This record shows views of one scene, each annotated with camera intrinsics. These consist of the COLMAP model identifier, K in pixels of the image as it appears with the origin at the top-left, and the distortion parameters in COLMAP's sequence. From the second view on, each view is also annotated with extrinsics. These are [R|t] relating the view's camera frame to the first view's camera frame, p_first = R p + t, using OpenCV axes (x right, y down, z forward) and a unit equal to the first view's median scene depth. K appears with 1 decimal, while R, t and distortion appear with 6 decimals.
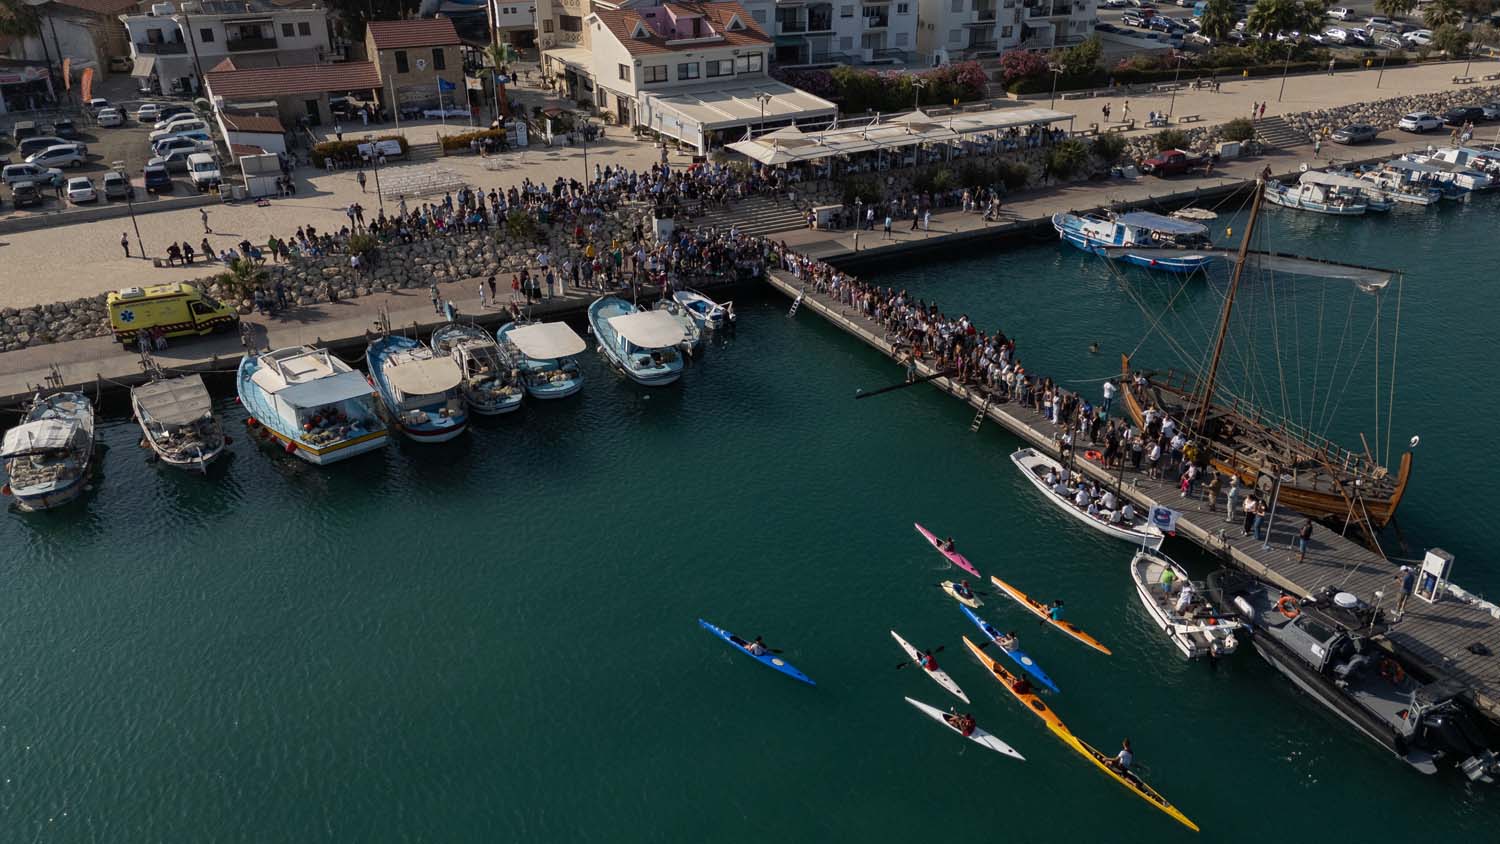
lens RADIAL K [[1090.8, 0, 745.2], [0, 1090.8, 422.8], [0, 0, 1]] dist [0.008847, -0.005064]
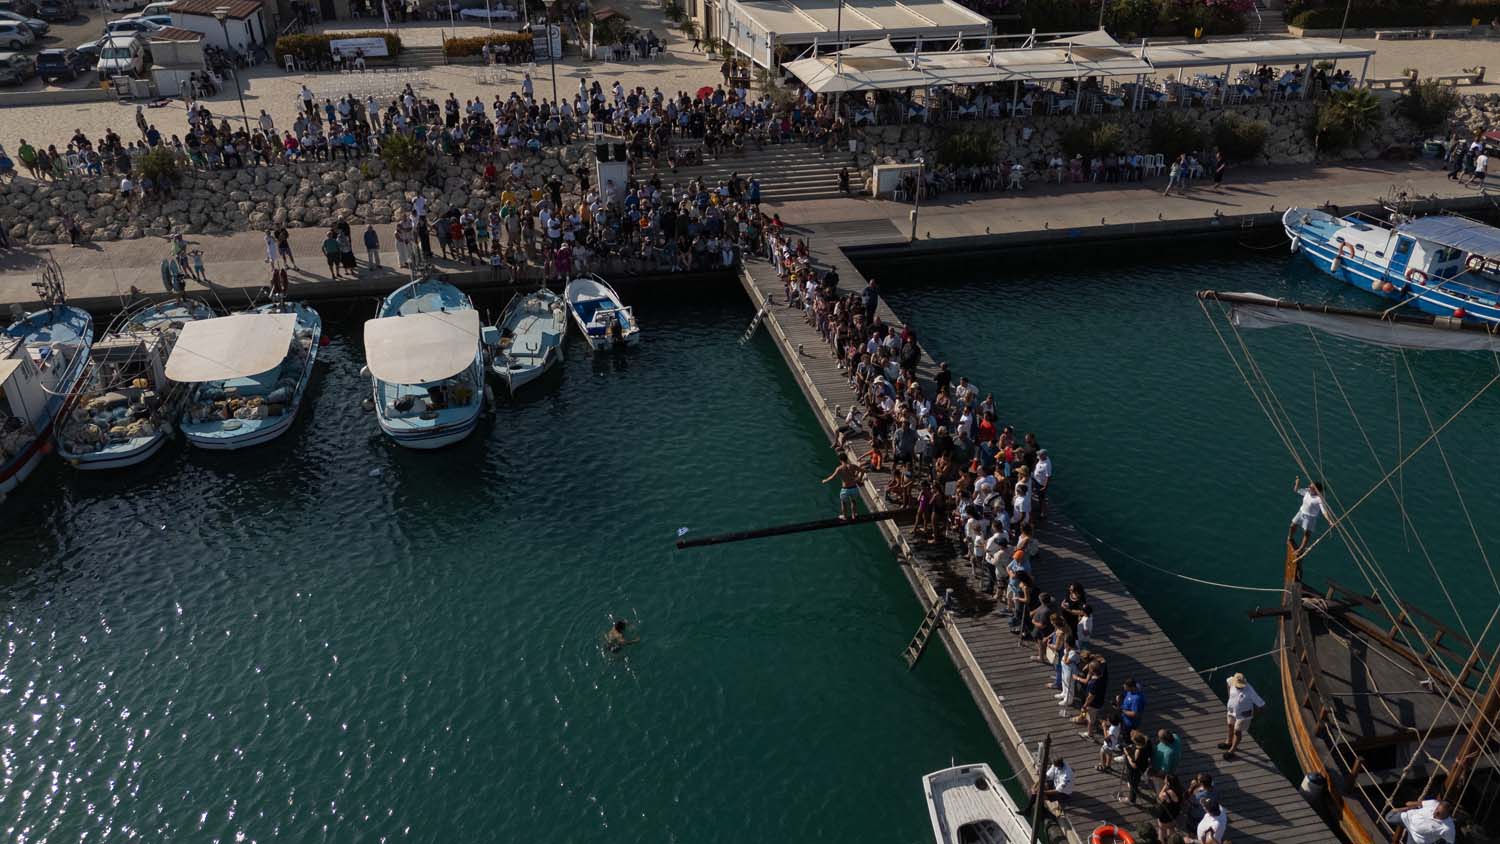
lens RADIAL K [[1090.8, 0, 745.2], [0, 1090.8, 422.8], [0, 0, 1]] dist [0.008847, -0.005064]
pose [[0.960928, 0.133383, -0.242540, 0.175133], [-0.125198, 0.990925, 0.048924, -0.076126], [0.246865, -0.016647, 0.968907, 0.394121]]
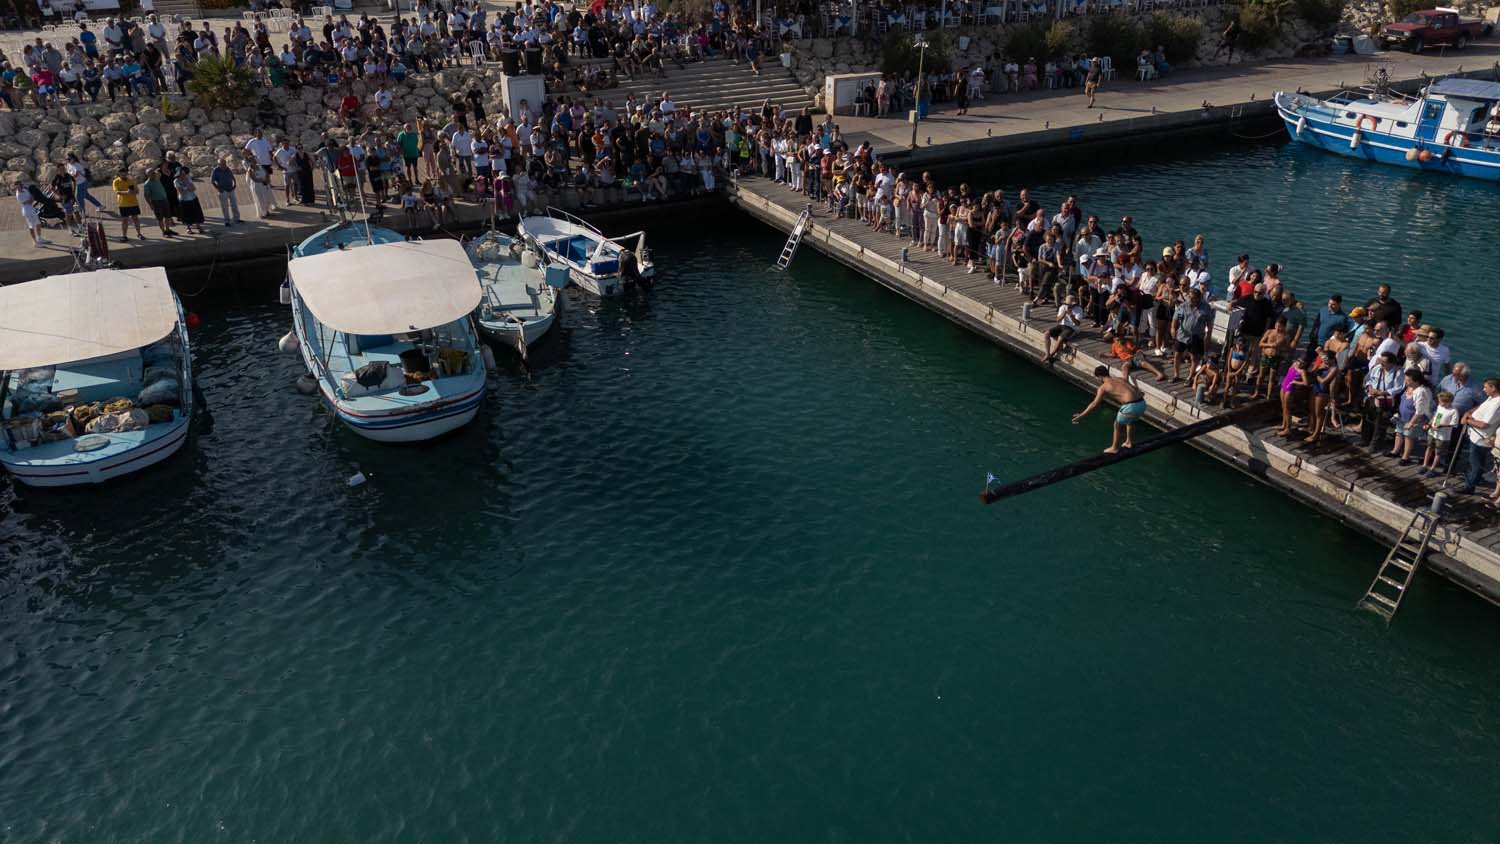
lens RADIAL K [[1090.8, 0, 745.2], [0, 1090.8, 422.8], [0, 0, 1]] dist [0.008847, -0.005064]
pose [[0.999998, 0.001767, -0.001155, 0.025696], [-0.001765, 0.999997, 0.001663, -0.032856], [0.001158, -0.001661, 0.999998, 0.507381]]
